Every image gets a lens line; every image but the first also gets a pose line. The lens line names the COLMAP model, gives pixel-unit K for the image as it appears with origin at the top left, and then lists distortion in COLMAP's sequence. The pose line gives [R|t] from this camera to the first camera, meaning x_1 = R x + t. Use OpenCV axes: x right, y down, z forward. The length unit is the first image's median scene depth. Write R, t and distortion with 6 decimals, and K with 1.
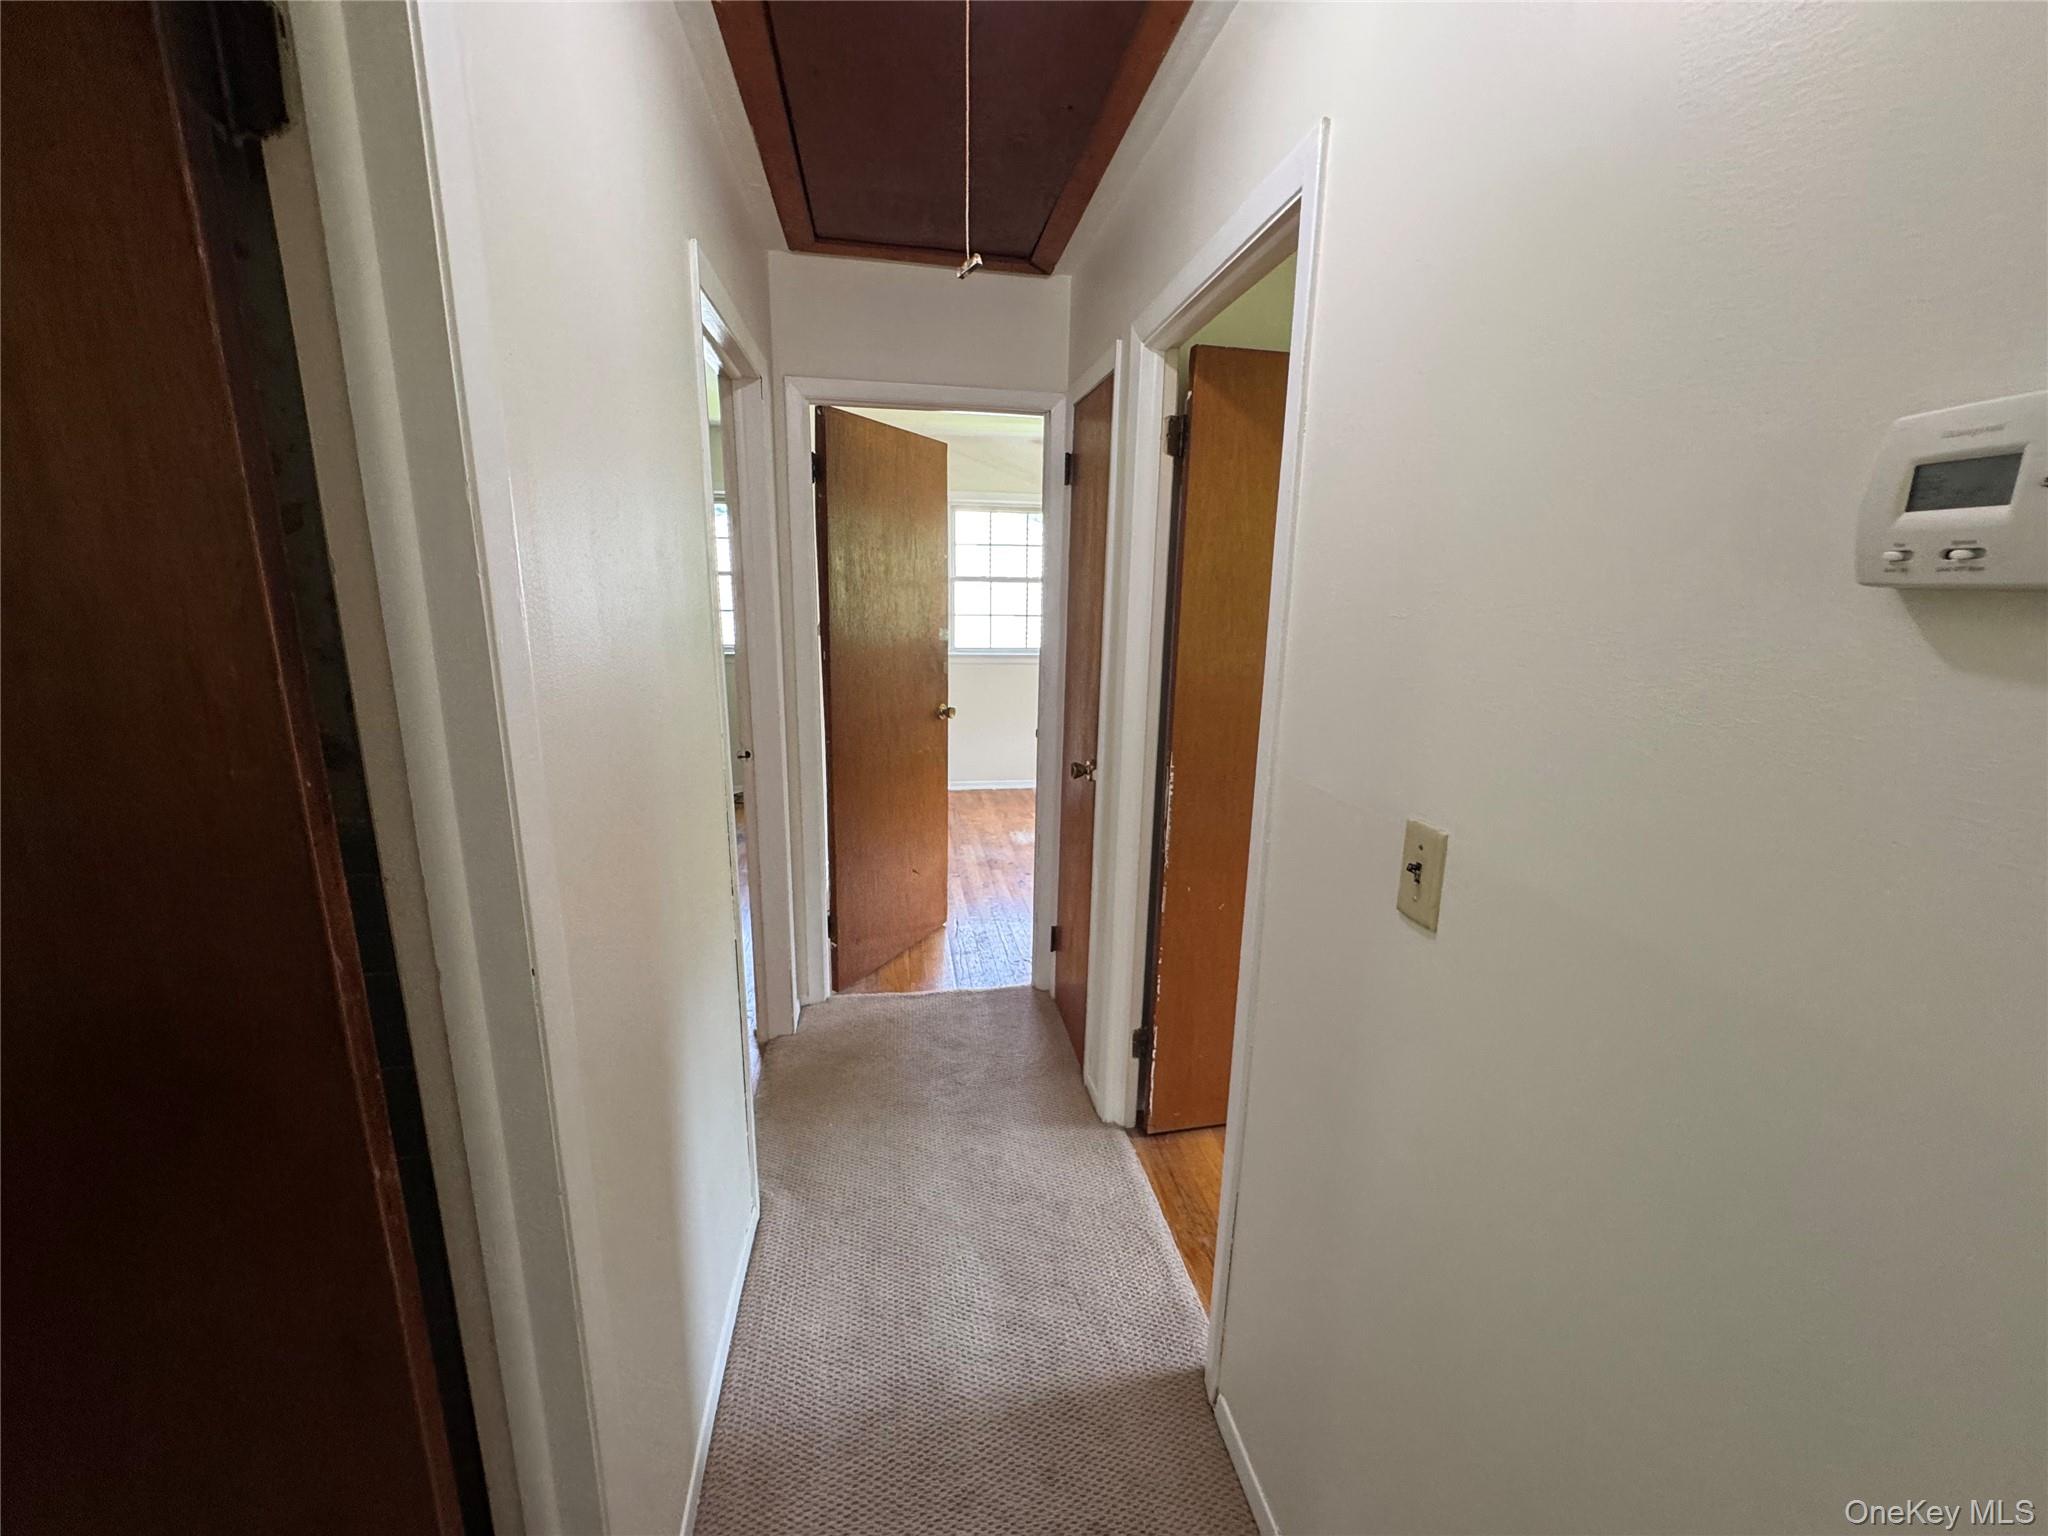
lens RADIAL K [[823.1, 0, 1024.0], [0, 823.1, 768.0], [0, 0, 1]] dist [-0.000831, -0.000319]
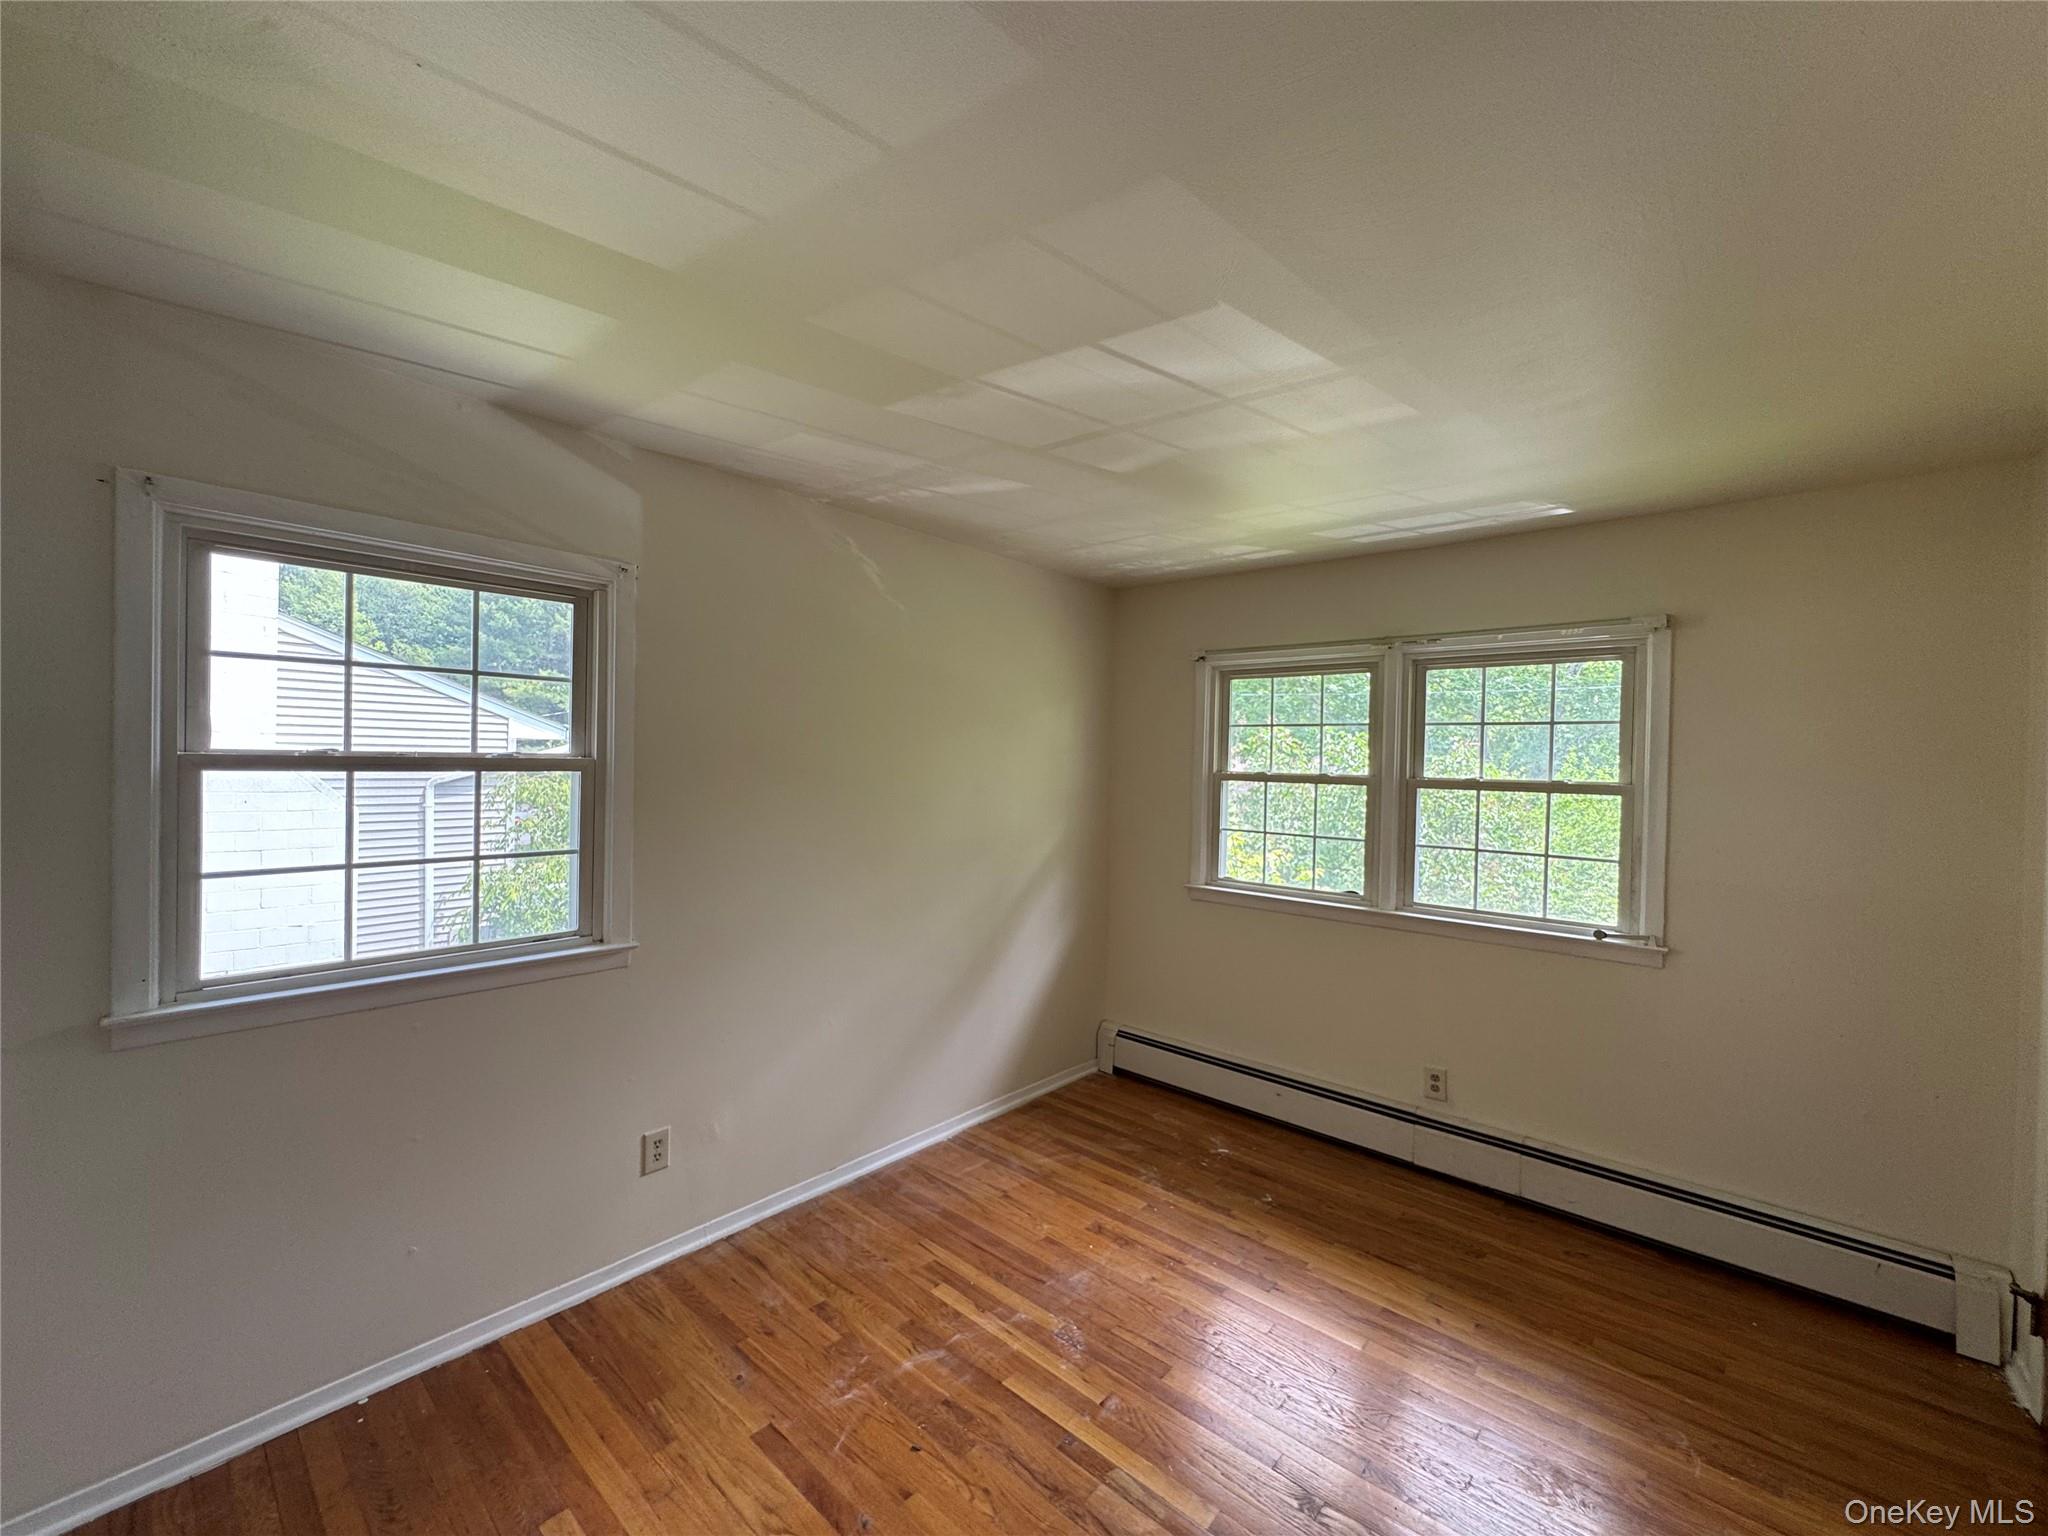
lens RADIAL K [[827.1, 0, 1024.0], [0, 827.1, 768.0], [0, 0, 1]] dist [-0.000705, -0.000237]
pose [[0.771698, -0.006962, 0.635950, -0.042545], [0.131302, 0.980142, -0.148599, -0.141729], [-0.622287, 0.198175, 0.757288, 0.579906]]
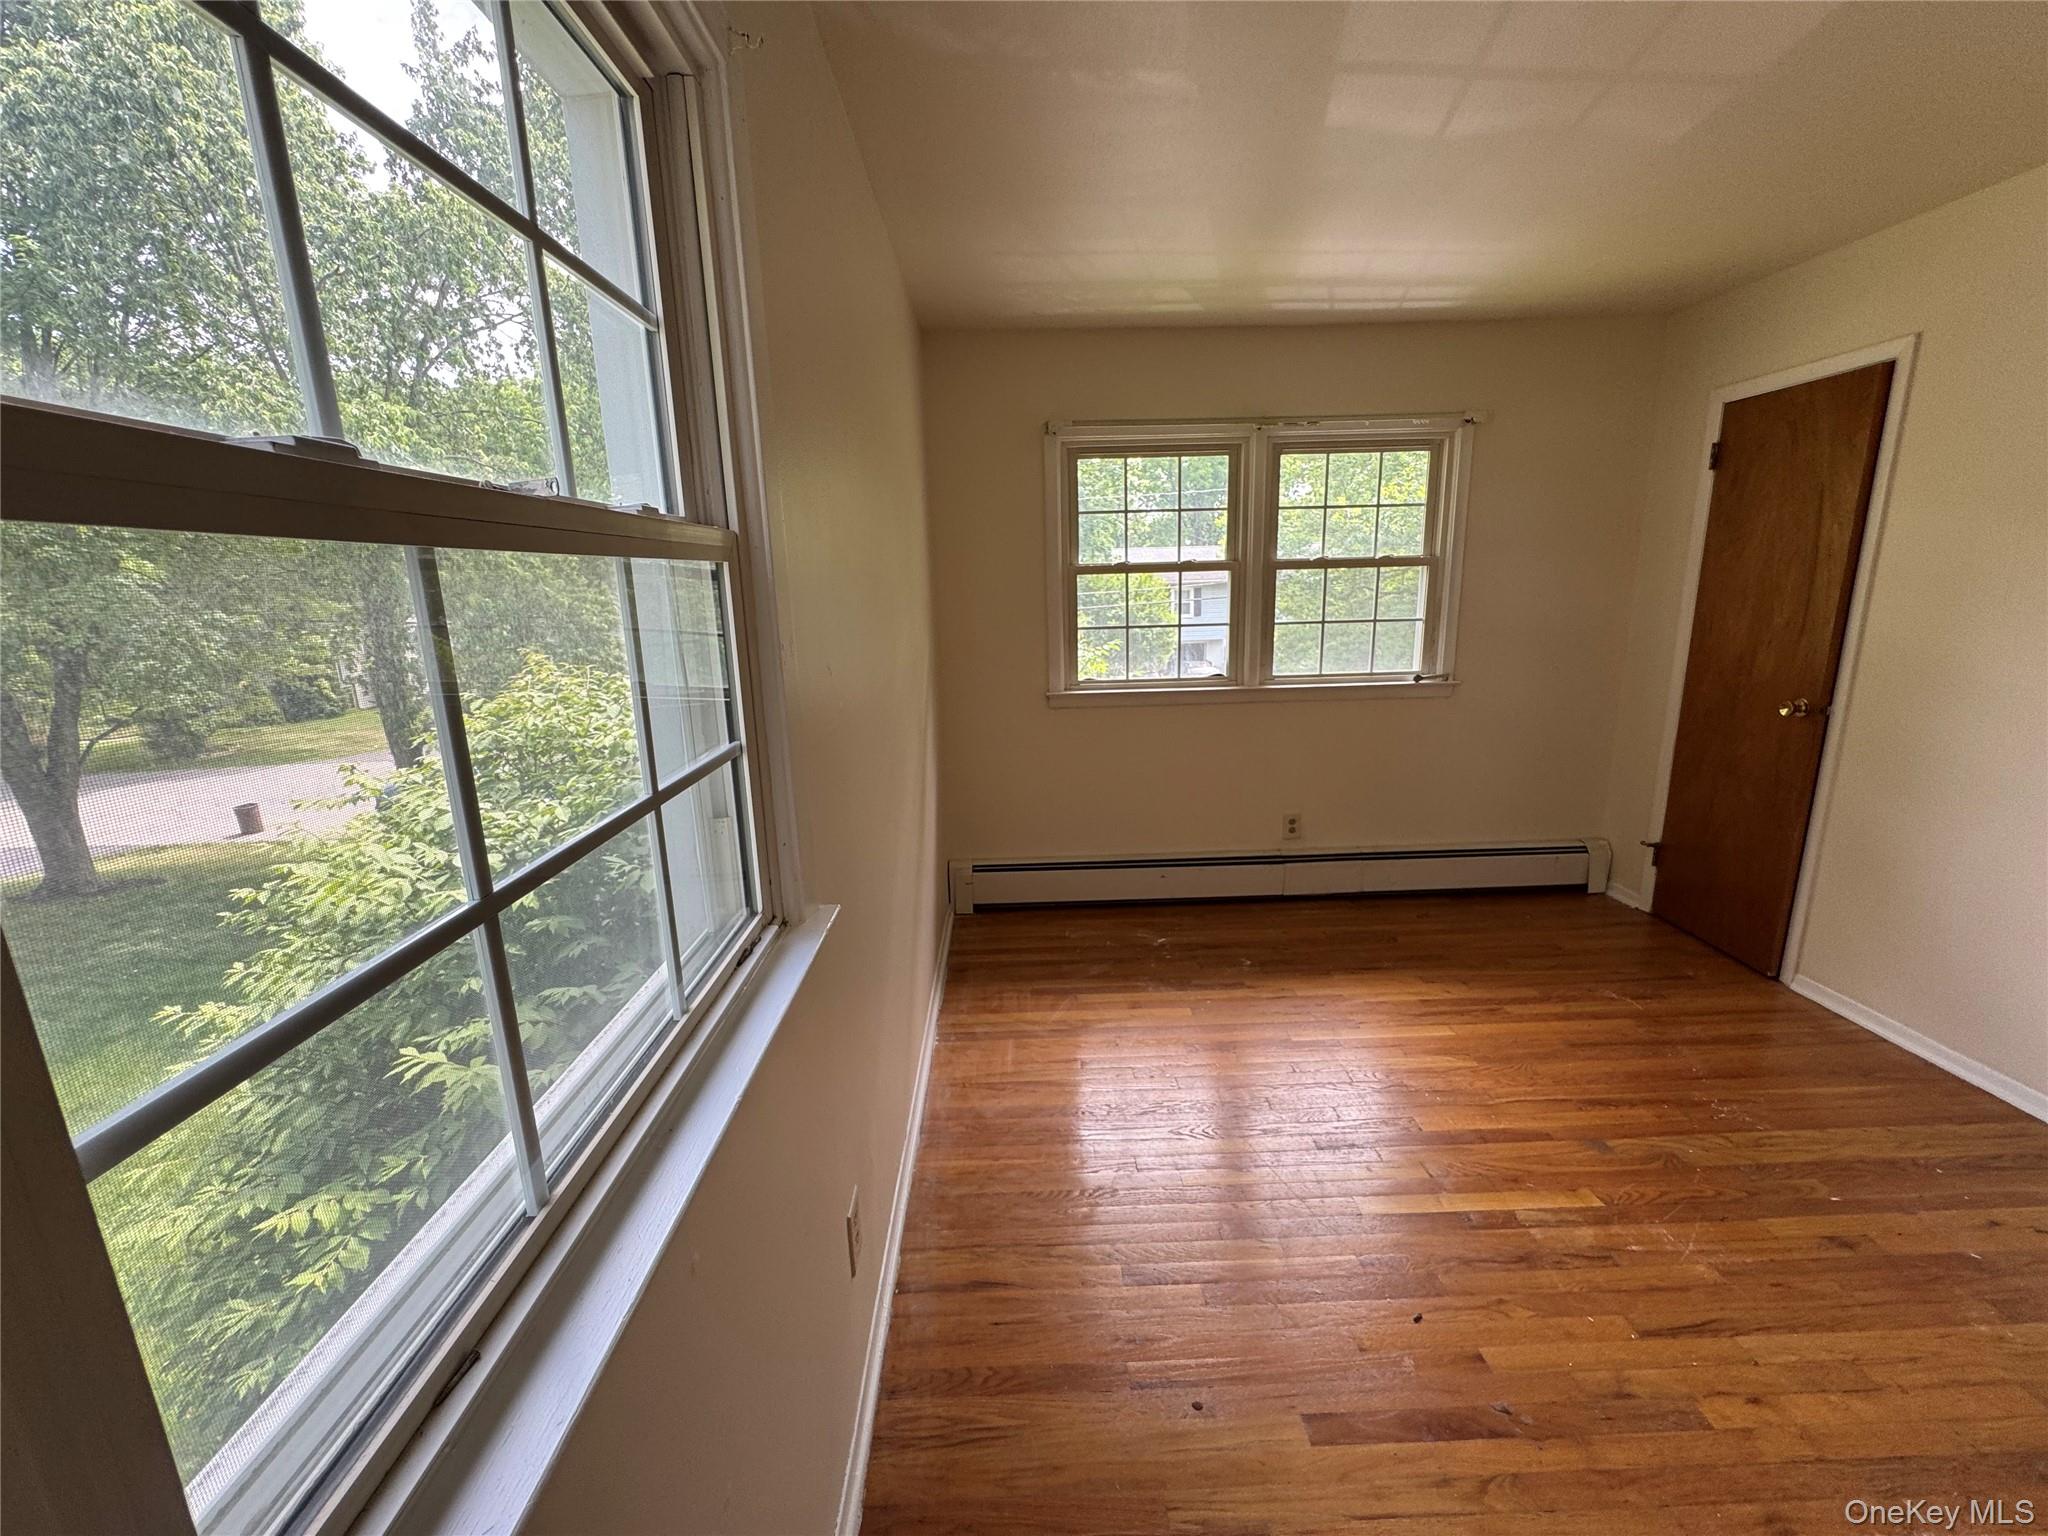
lens RADIAL K [[823.1, 0, 1024.0], [0, 823.1, 768.0], [0, 0, 1]] dist [-0.000831, -0.000319]
pose [[0.131798, -0.241991, 0.961285, -0.116434], [0.245597, 0.947482, 0.204844, -0.206580], [-0.960371, 0.209091, 0.184308, 0.931707]]
